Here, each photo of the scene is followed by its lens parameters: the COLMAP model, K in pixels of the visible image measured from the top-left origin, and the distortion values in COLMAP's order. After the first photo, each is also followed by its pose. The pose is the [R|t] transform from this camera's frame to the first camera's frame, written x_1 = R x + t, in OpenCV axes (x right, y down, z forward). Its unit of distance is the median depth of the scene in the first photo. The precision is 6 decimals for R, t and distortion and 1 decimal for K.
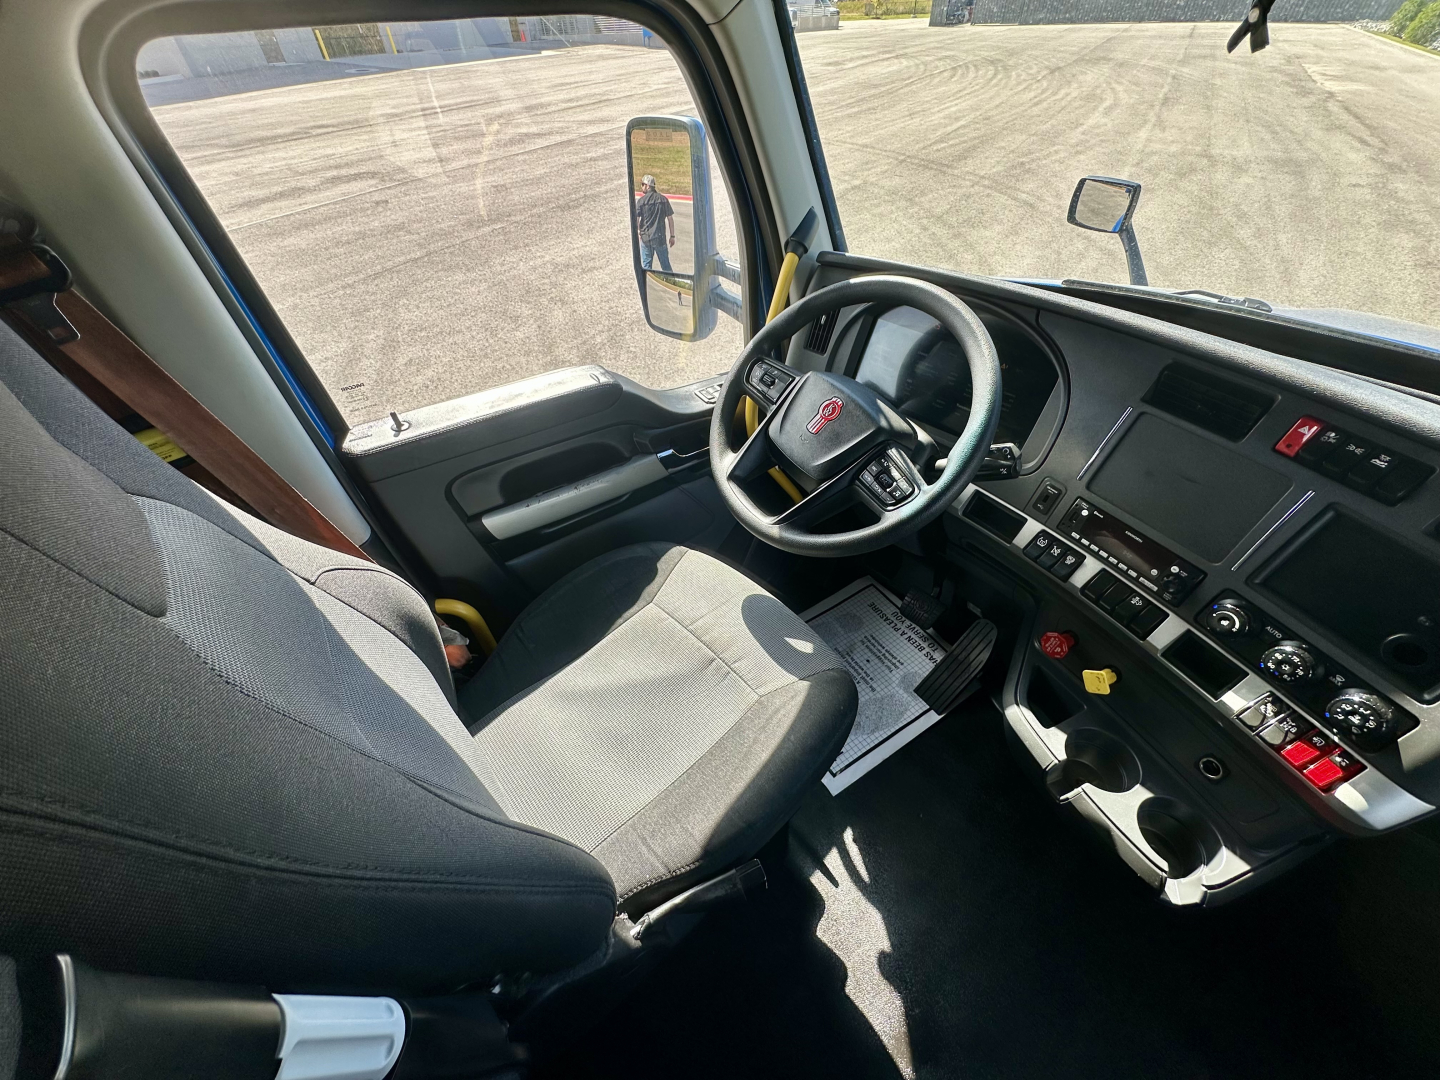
lens RADIAL K [[578.0, 0, 718.7], [0, 578.0, 534.9], [0, 0, 1]] dist [-0.002386, 0.000017]
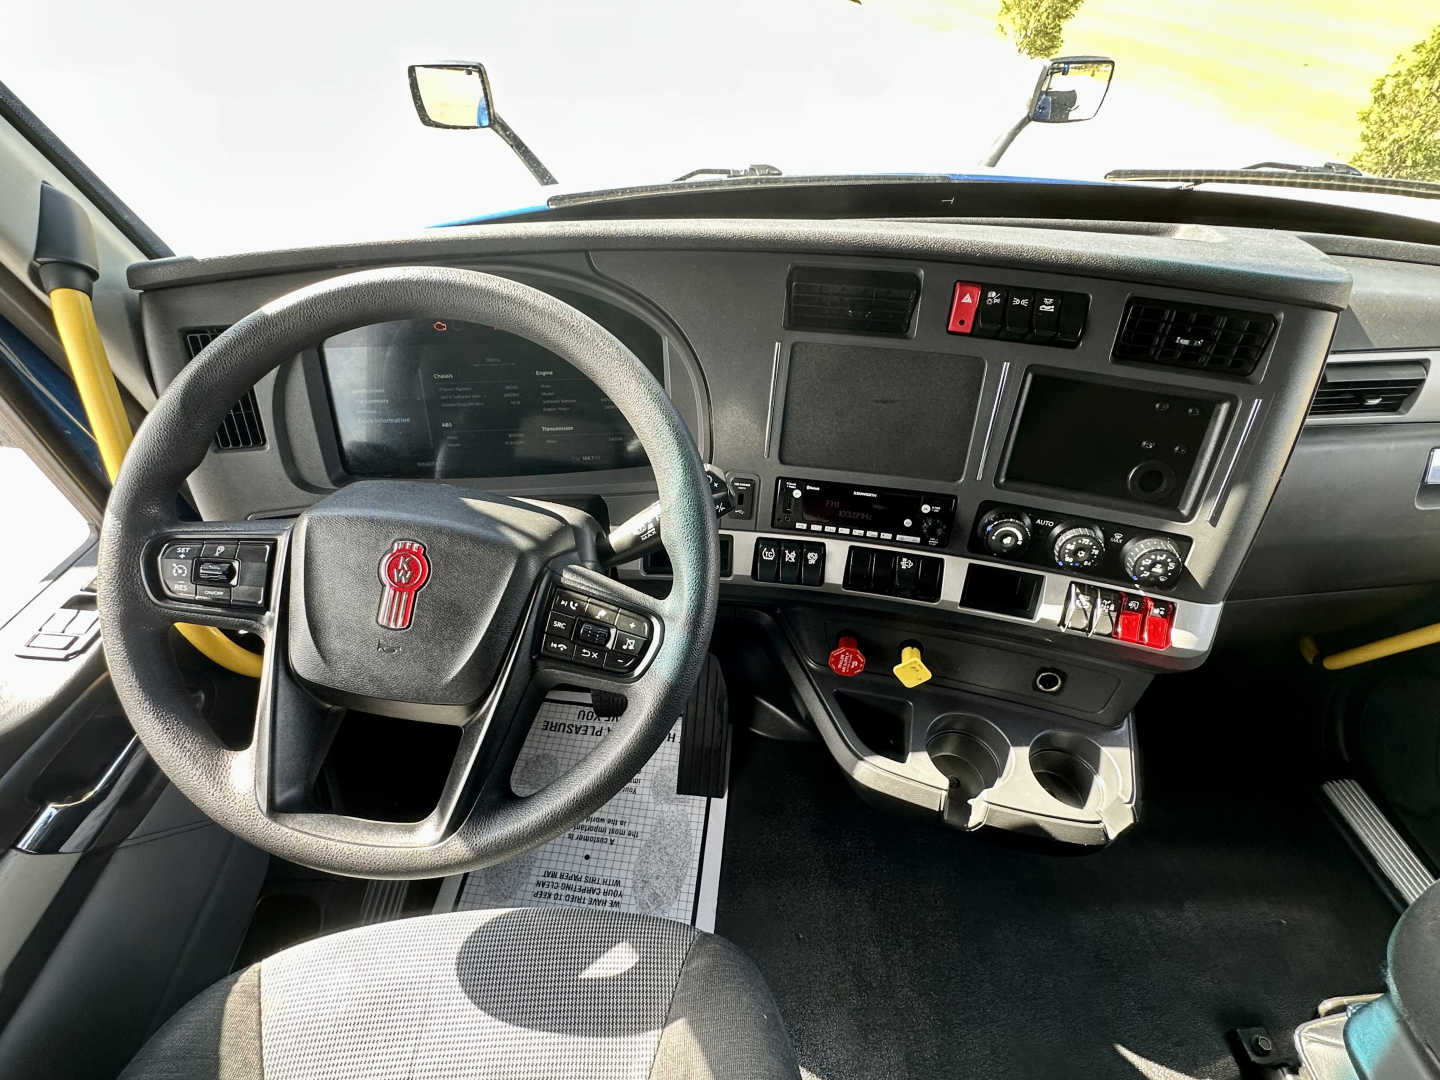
lens RADIAL K [[724.2, 0, 714.5], [0, 724.2, 542.8], [0, 0, 1]] dist [-0.002303, 0.000156]
pose [[0.620376, -0.519214, 0.587835, 0.010985], [0.512715, 0.835651, 0.197004, -0.222070], [-0.593512, 0.179175, 0.784627, 0.374809]]
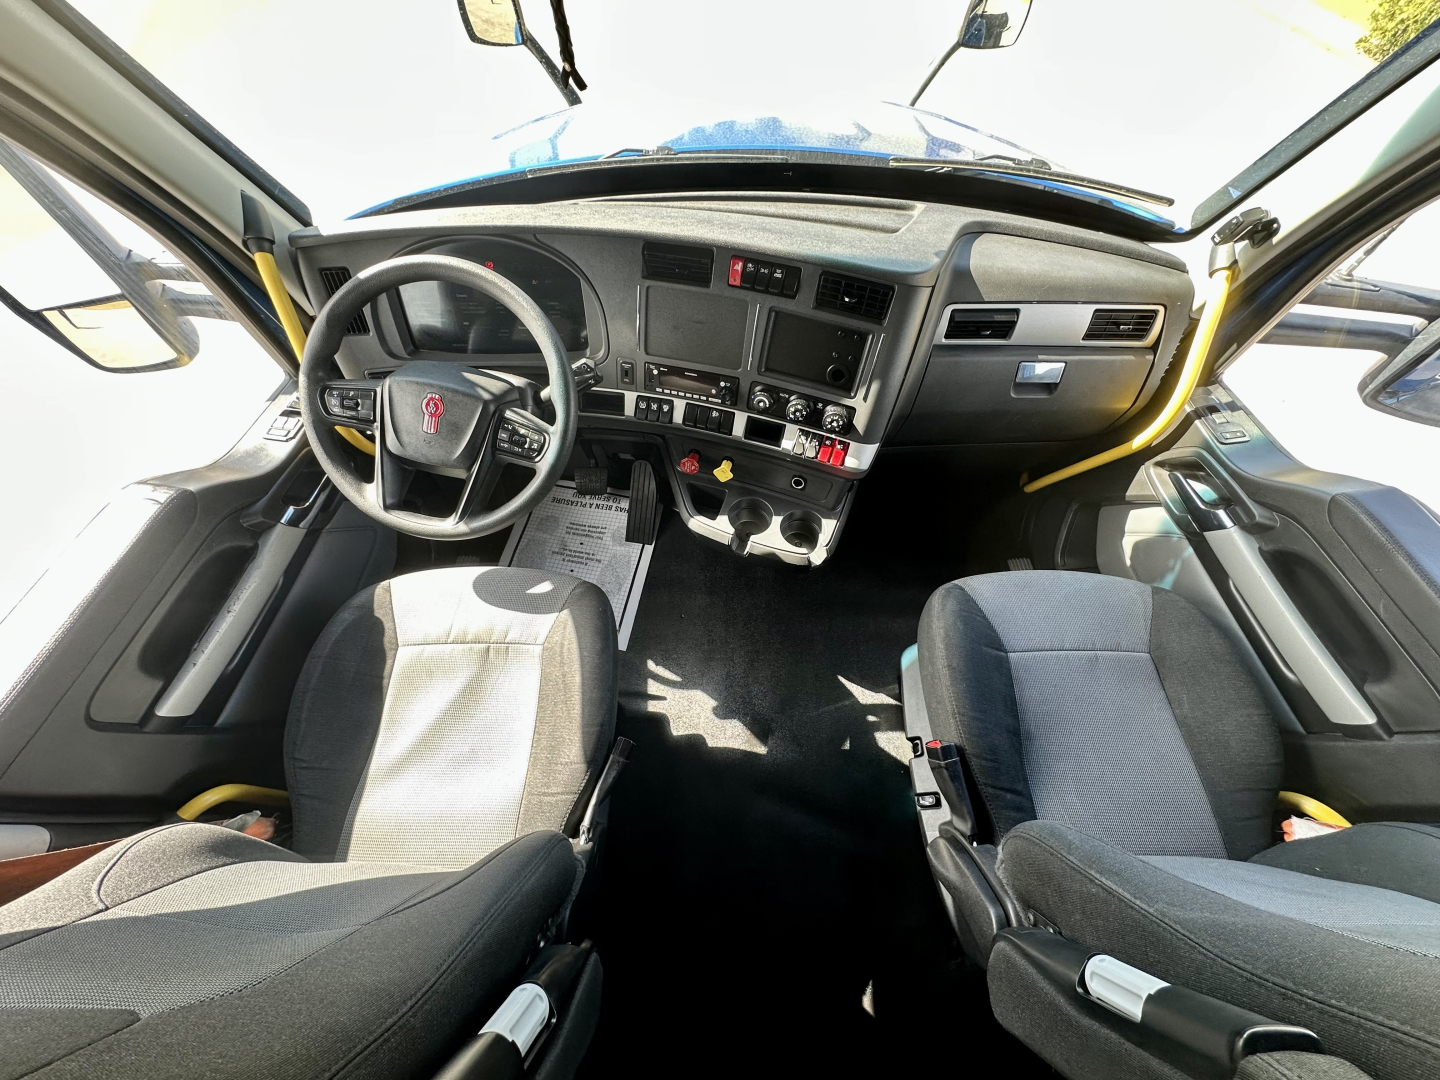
lens RADIAL K [[578.0, 0, 718.7], [0, 578.0, 534.9], [0, 0, 1]] dist [-0.002386, 0.000017]
pose [[0.675925, -0.613266, 0.408693, -0.032004], [0.483481, 0.787541, 0.382134, -0.182798], [-0.556212, -0.060698, 0.828821, -0.193850]]
